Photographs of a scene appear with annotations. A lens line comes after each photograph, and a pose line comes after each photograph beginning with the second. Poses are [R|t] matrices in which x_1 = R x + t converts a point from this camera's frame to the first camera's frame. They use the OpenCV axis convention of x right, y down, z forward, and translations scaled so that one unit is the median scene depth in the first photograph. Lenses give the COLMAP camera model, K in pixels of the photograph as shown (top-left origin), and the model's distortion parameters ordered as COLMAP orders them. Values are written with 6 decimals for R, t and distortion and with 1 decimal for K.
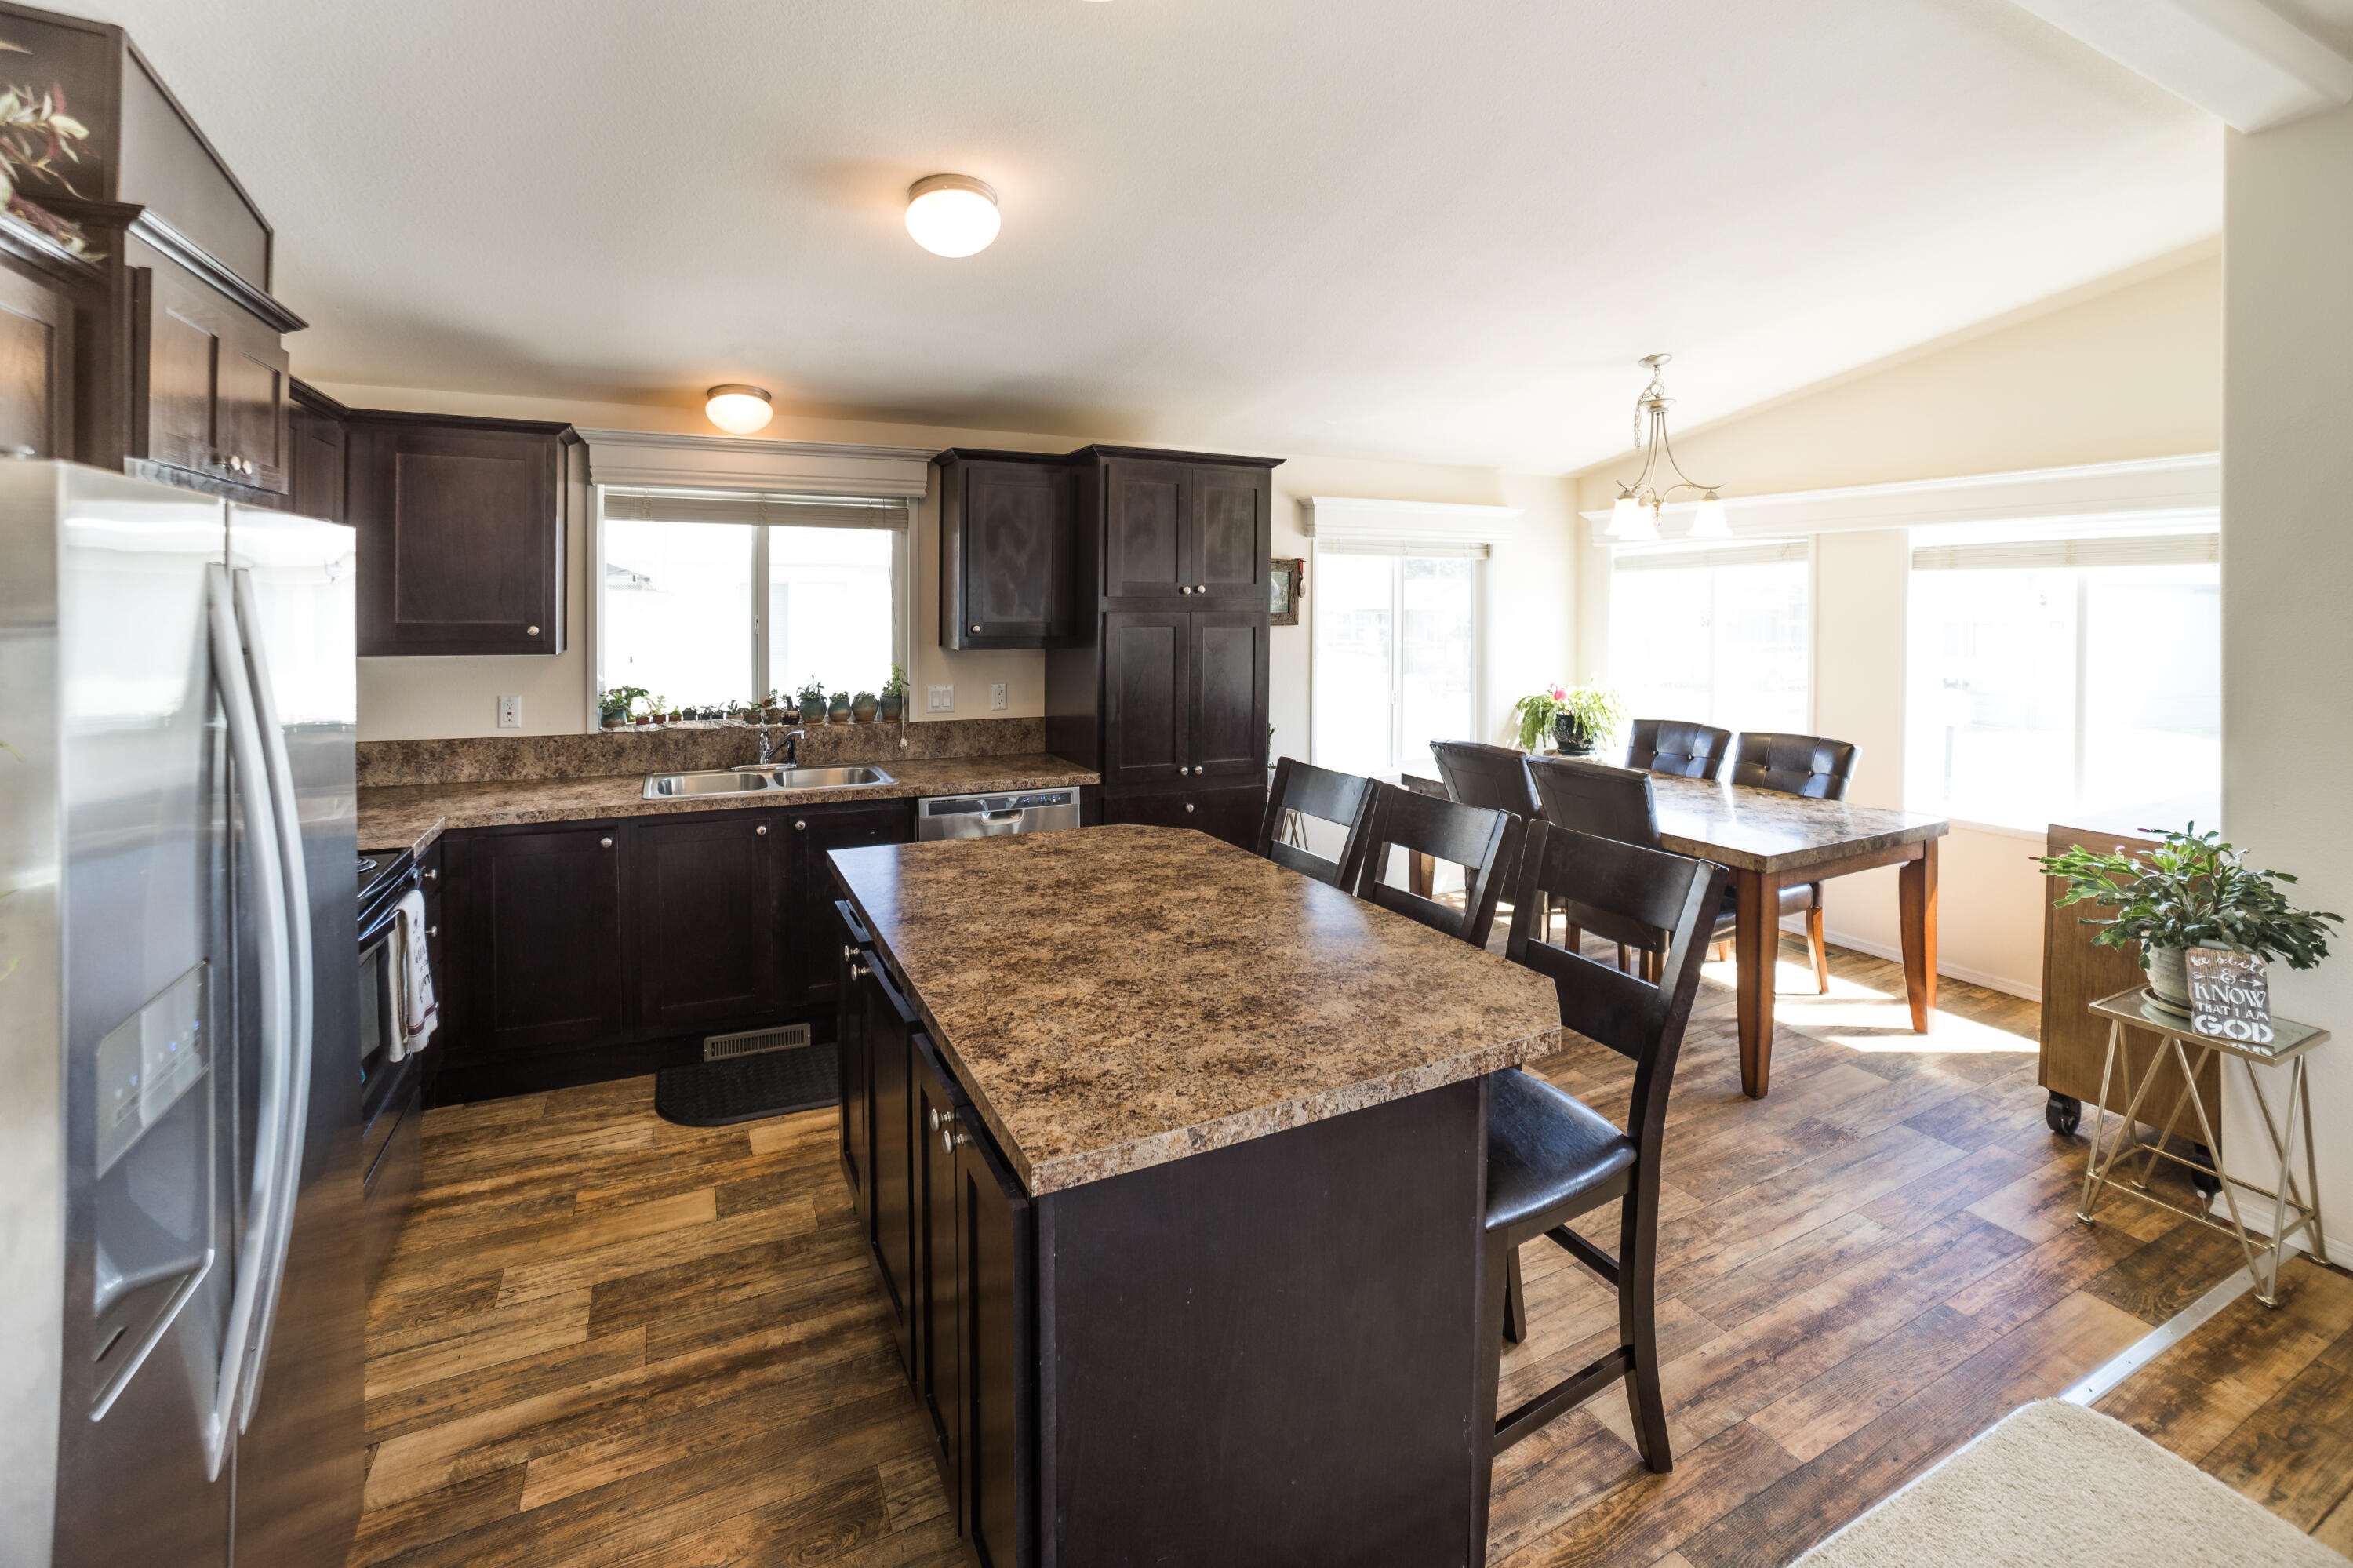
lens RADIAL K [[1050.1, 0, 1230.5], [0, 1050.1, 612.5], [0, 0, 1]] dist [-0.091256, 0.037833]
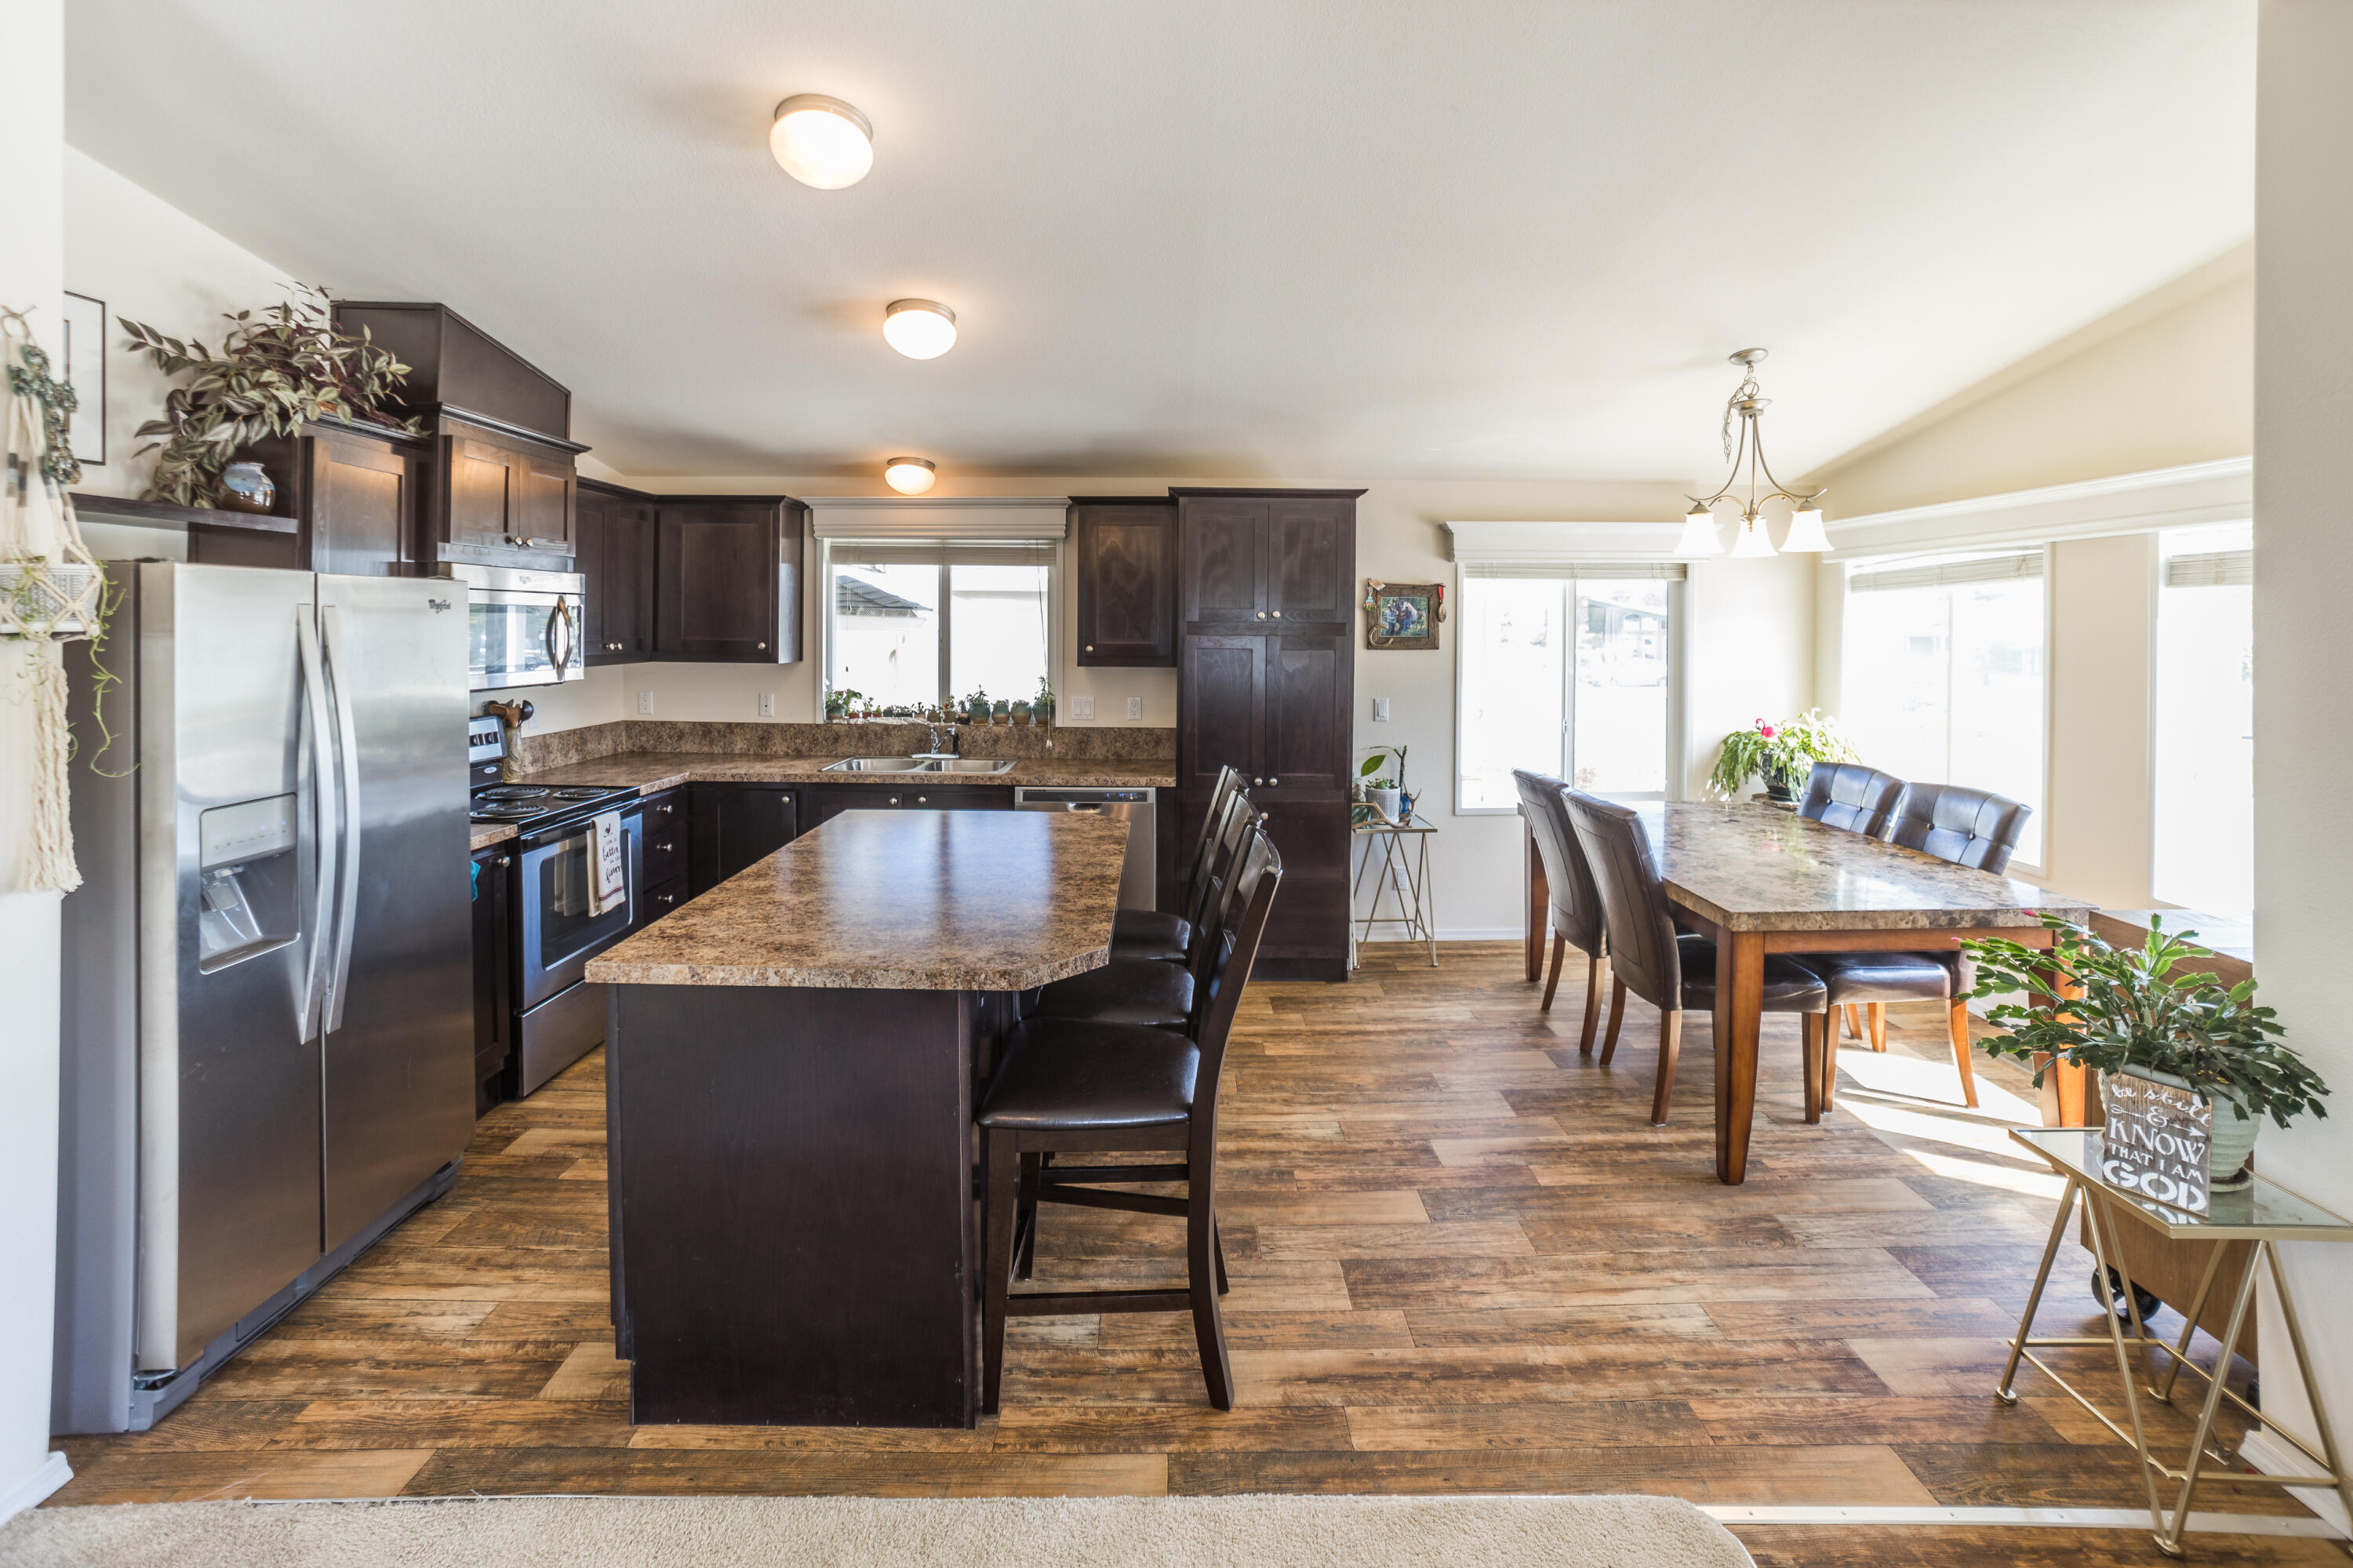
lens RADIAL K [[1074.5, 0, 1217.8], [0, 1074.5, 636.9], [0, 0, 1]] dist [-0.093285, 0.040931]
pose [[0.895170, 0.006238, -0.445682, 0.453202], [-0.006608, 0.999978, 0.000724, 0.000513], [0.445676, 0.002296, 0.895191, -0.016378]]
